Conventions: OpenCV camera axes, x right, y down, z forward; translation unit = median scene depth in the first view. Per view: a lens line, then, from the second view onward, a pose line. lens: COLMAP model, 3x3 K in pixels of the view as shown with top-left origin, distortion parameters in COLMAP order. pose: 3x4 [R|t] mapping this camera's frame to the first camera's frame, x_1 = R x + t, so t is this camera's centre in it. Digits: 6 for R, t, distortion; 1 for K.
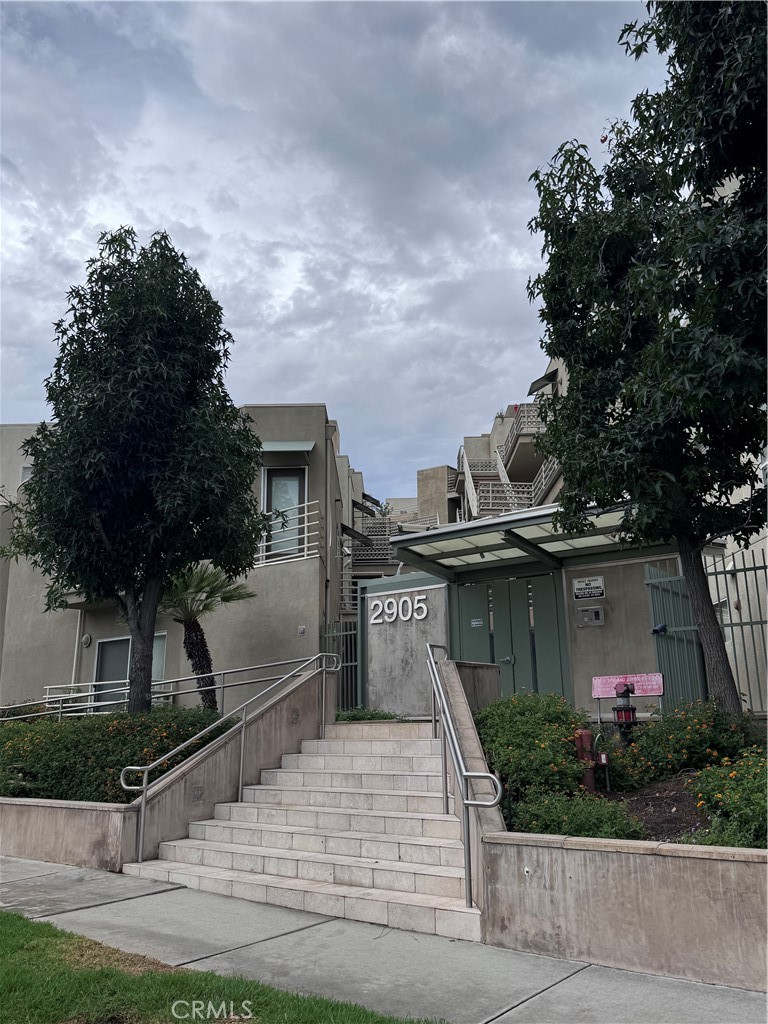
lens RADIAL K [[831.4, 0, 385.4], [0, 831.4, 505.0], [0, 0, 1]] dist [0.058191, -0.067021]
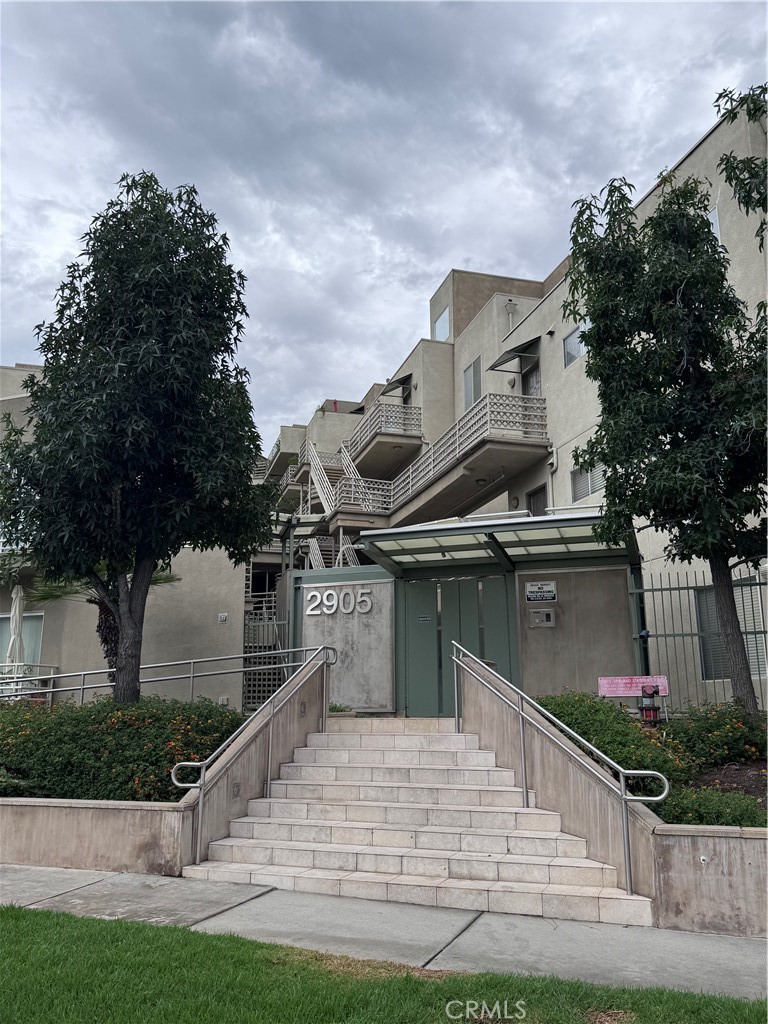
lens RADIAL K [[831.4, 0, 379.3], [0, 831.4, 504.7], [0, 0, 1]] dist [0.058191, -0.067021]
pose [[0.954753, 0.082209, 0.285813, -0.342304], [-0.086088, 0.996287, 0.001010, 0.006558], [-0.284669, -0.025570, 0.958285, 0.048471]]
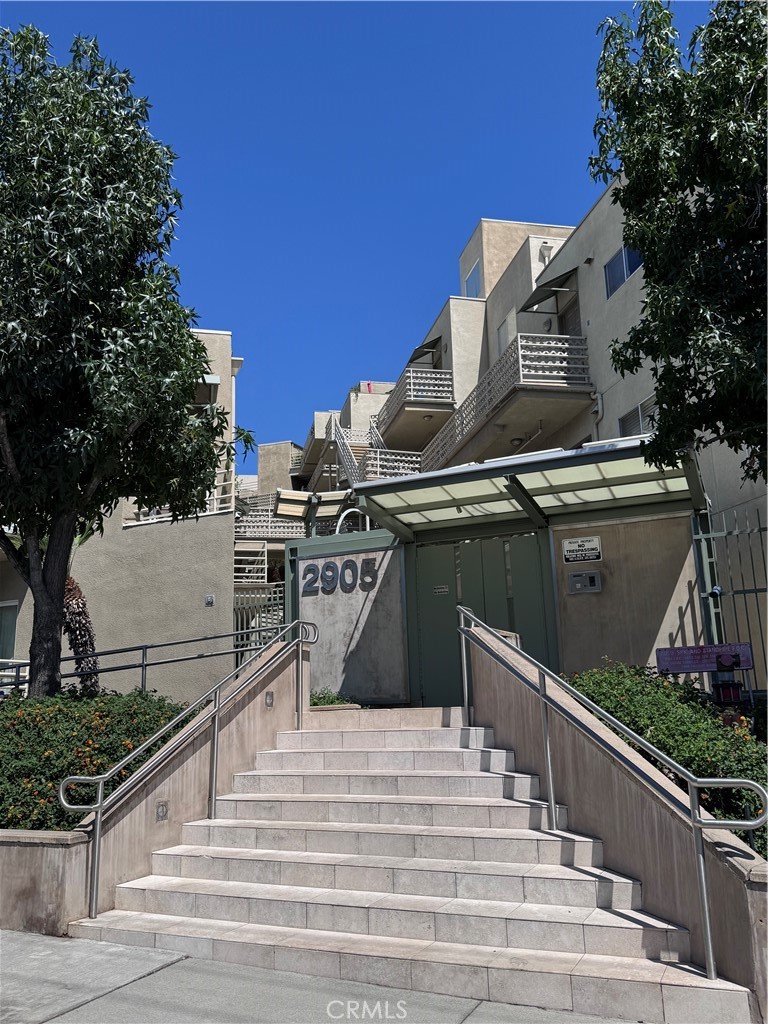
lens RADIAL K [[831.4, 0, 373.3], [0, 831.4, 511.4], [0, 0, 1]] dist [0.058191, -0.067021]
pose [[0.975832, 0.035900, 0.215552, -0.197411], [-0.040574, 0.999027, 0.017297, 0.068032], [-0.214721, -0.025625, 0.976339, 0.259441]]
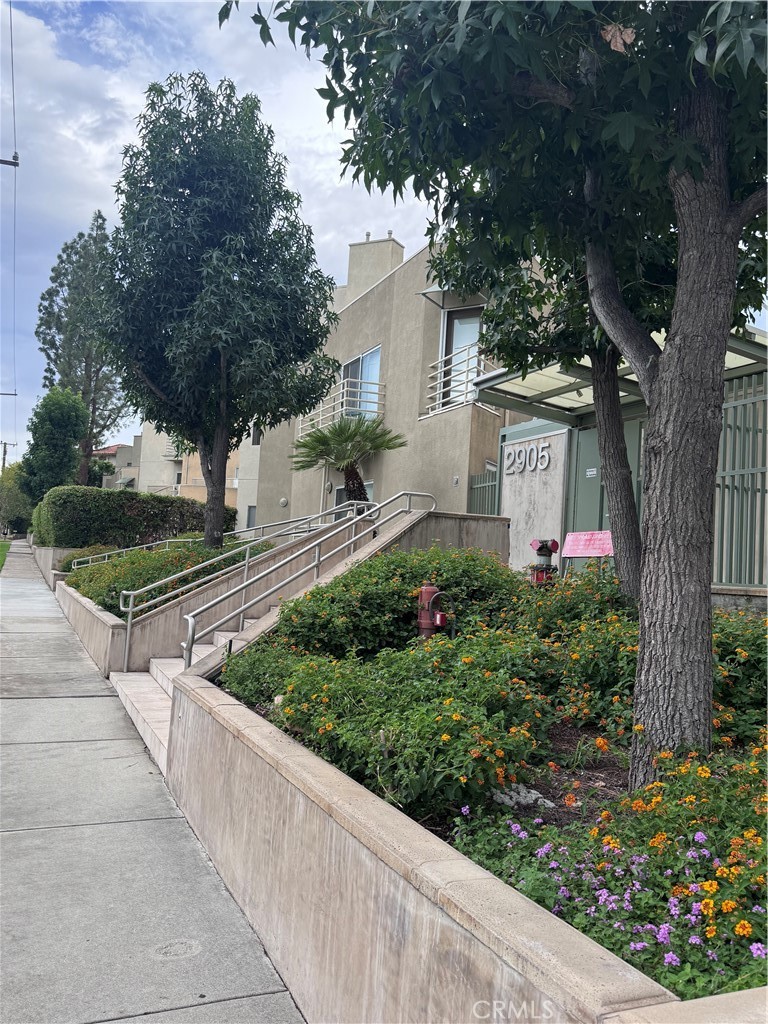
lens RADIAL K [[831.4, 0, 375.5], [0, 831.4, 513.9], [0, 0, 1]] dist [0.058191, -0.067021]
pose [[0.865752, 0.033928, -0.499321, 0.481623], [0.056902, 0.984557, 0.165559, 0.038008], [0.497227, -0.171745, 0.850452, 0.203871]]
